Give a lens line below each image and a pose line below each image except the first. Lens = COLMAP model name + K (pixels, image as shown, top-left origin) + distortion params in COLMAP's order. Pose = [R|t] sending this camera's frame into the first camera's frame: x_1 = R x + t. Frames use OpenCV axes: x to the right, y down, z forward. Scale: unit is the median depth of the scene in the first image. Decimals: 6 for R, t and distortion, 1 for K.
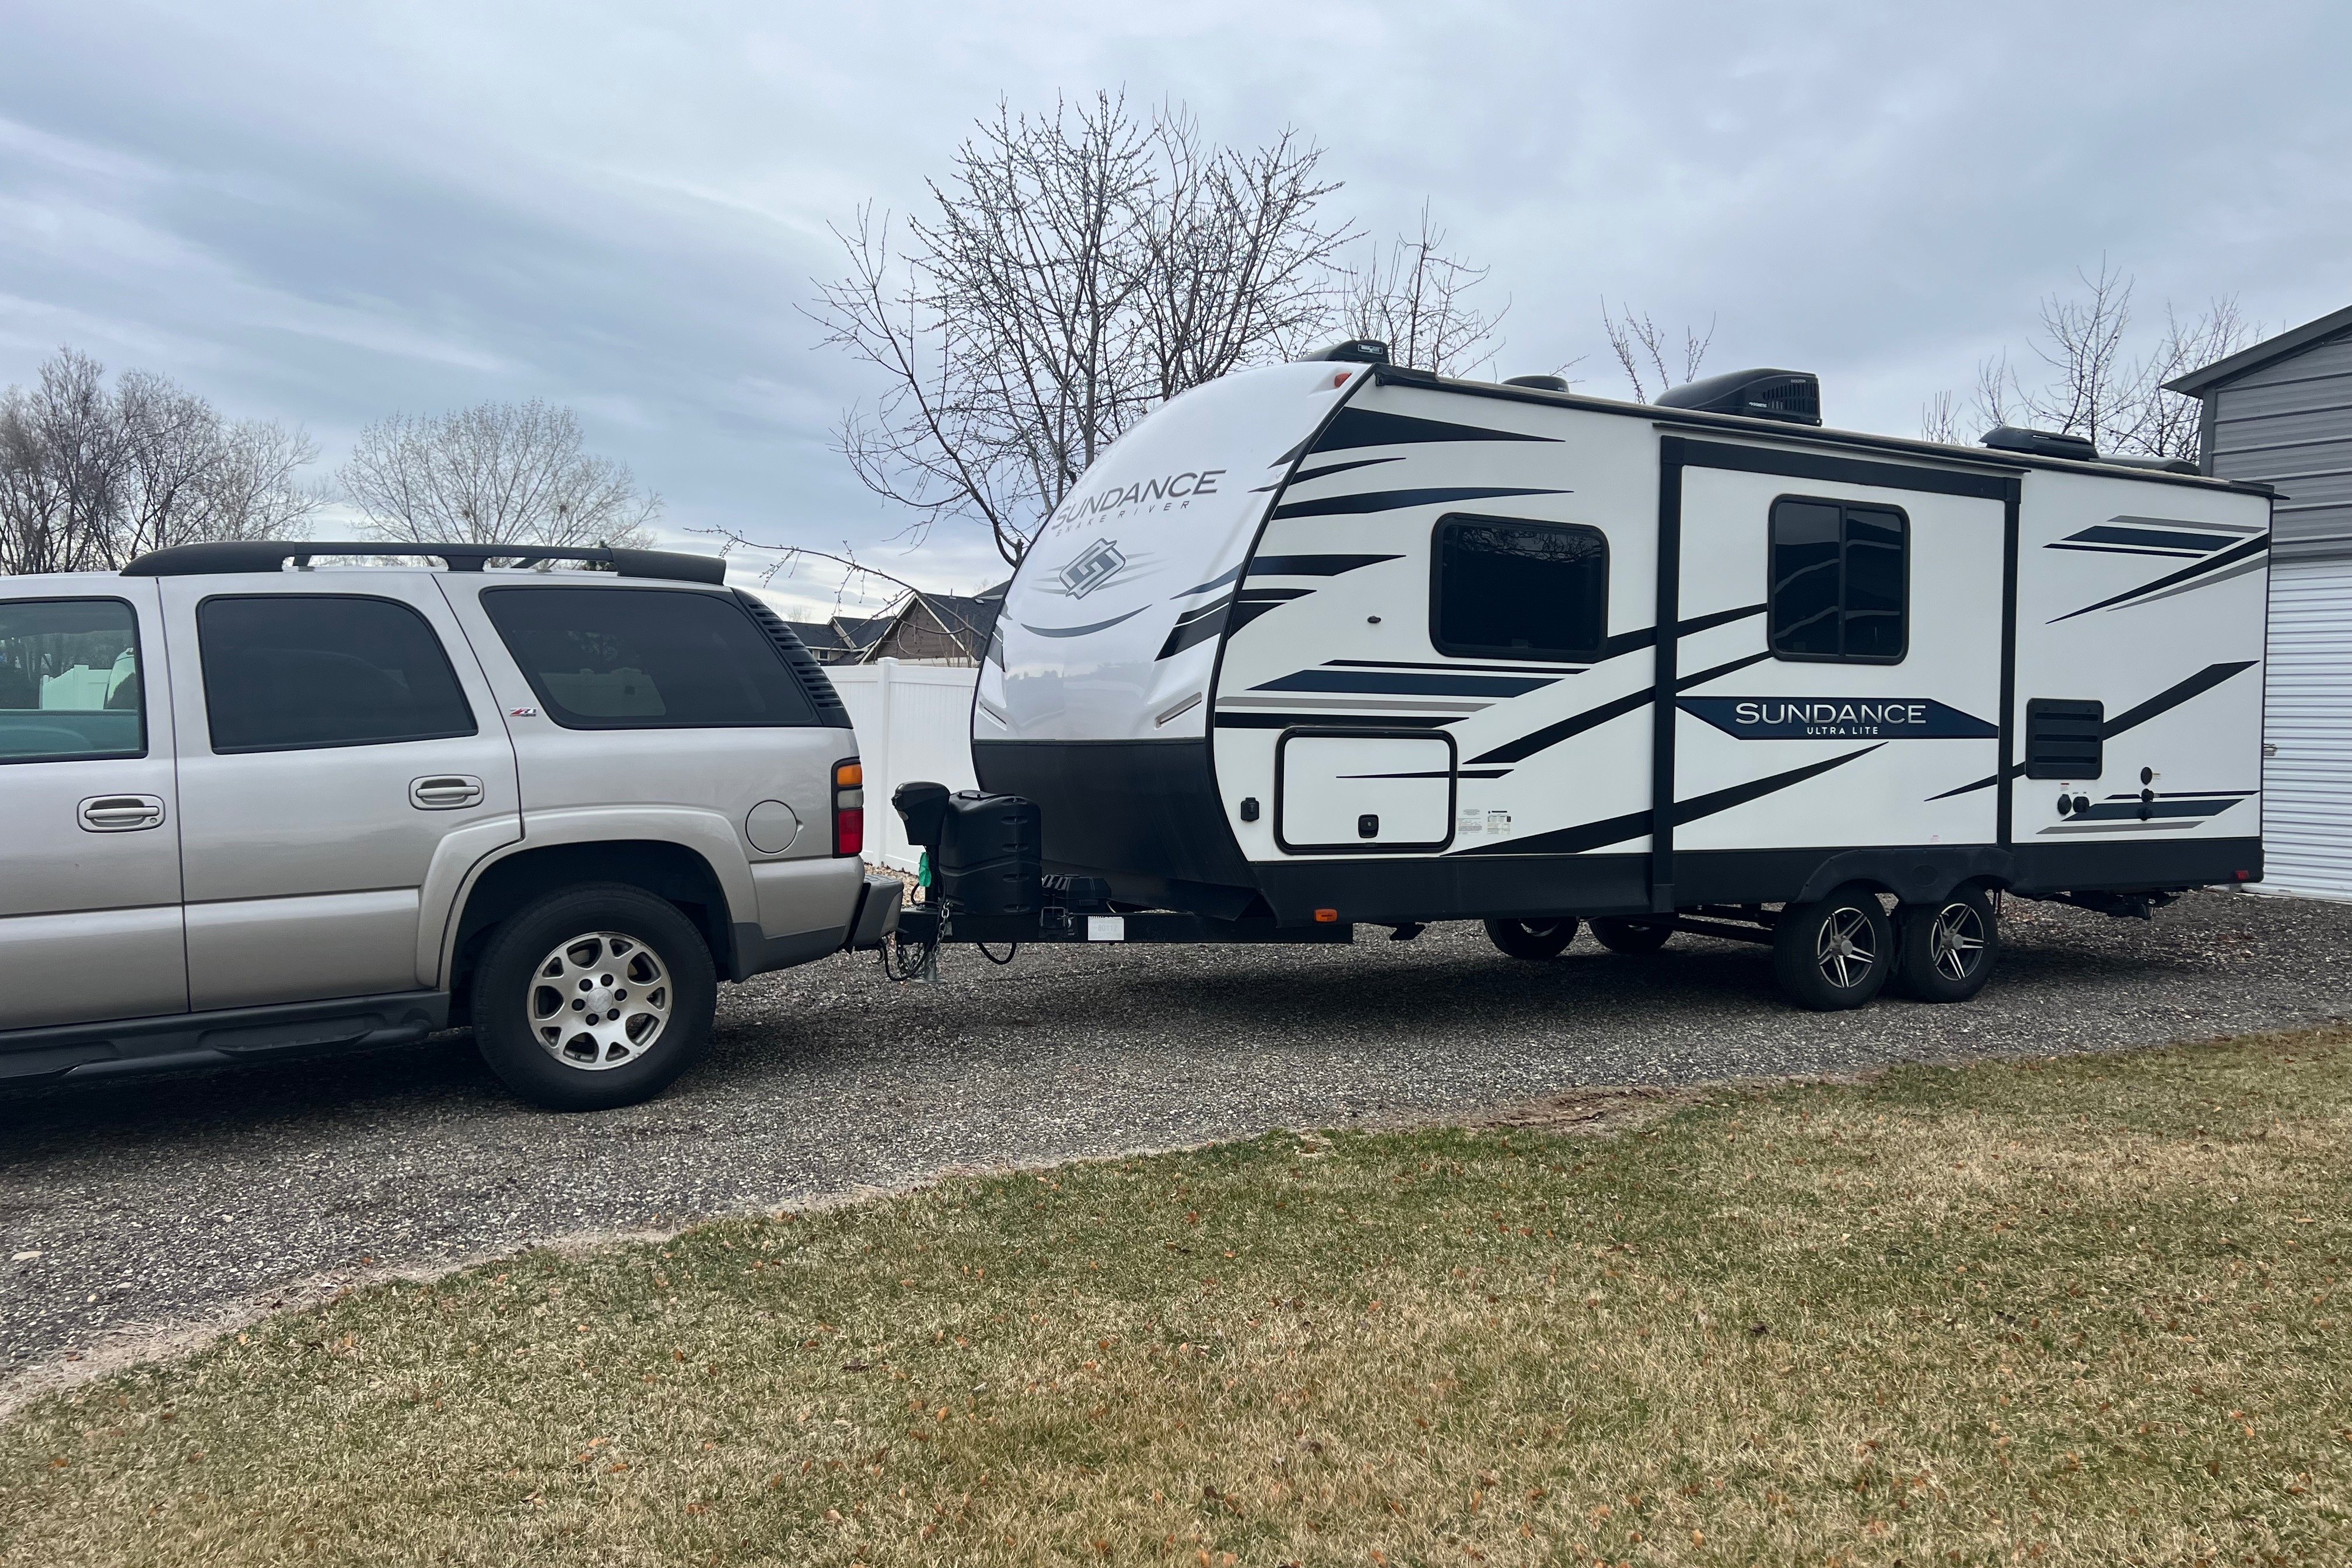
lens RADIAL K [[2012.7, 0, 1177.8], [0, 2012.7, 817.8], [0, 0, 1]] dist [0.158785, -0.283654]
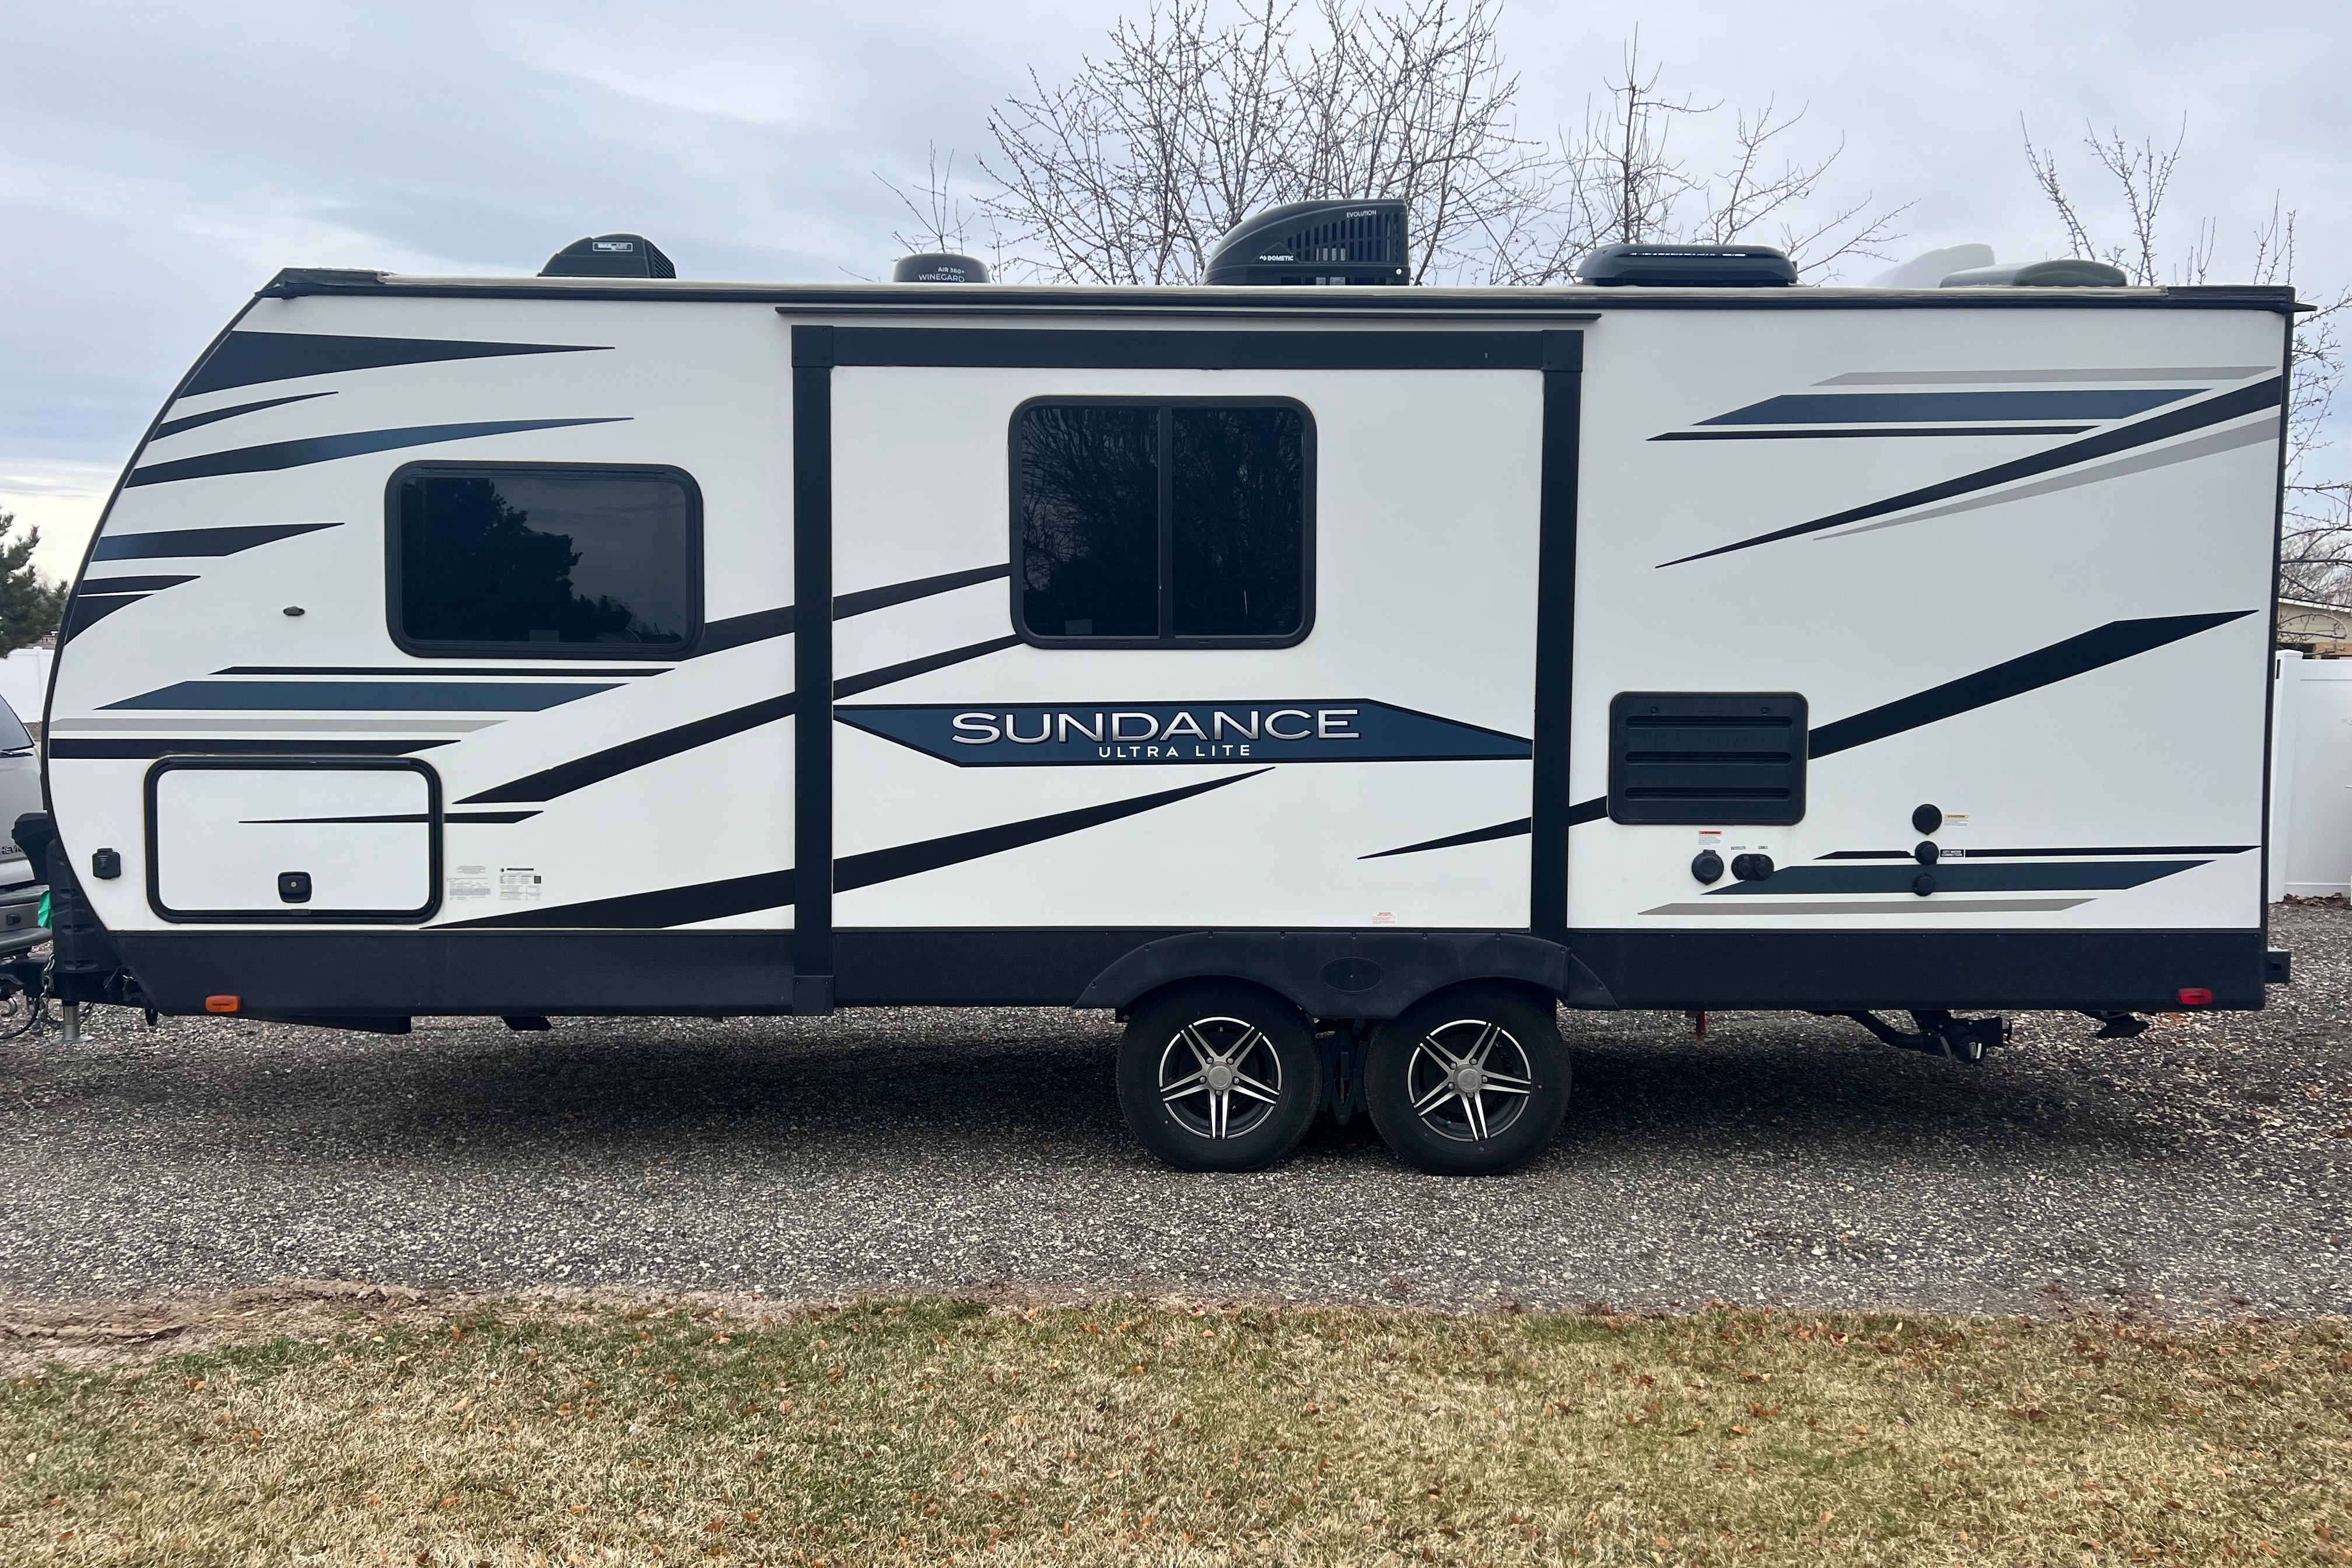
lens RADIAL K [[2012.7, 0, 1177.8], [0, 2012.7, 817.8], [0, 0, 1]] dist [0.158785, -0.283654]
pose [[0.856412, 0.020395, -0.515890, 0.699696], [-0.008978, 0.999657, 0.024615, -0.039458], [0.516215, -0.016449, 0.856301, 0.470655]]
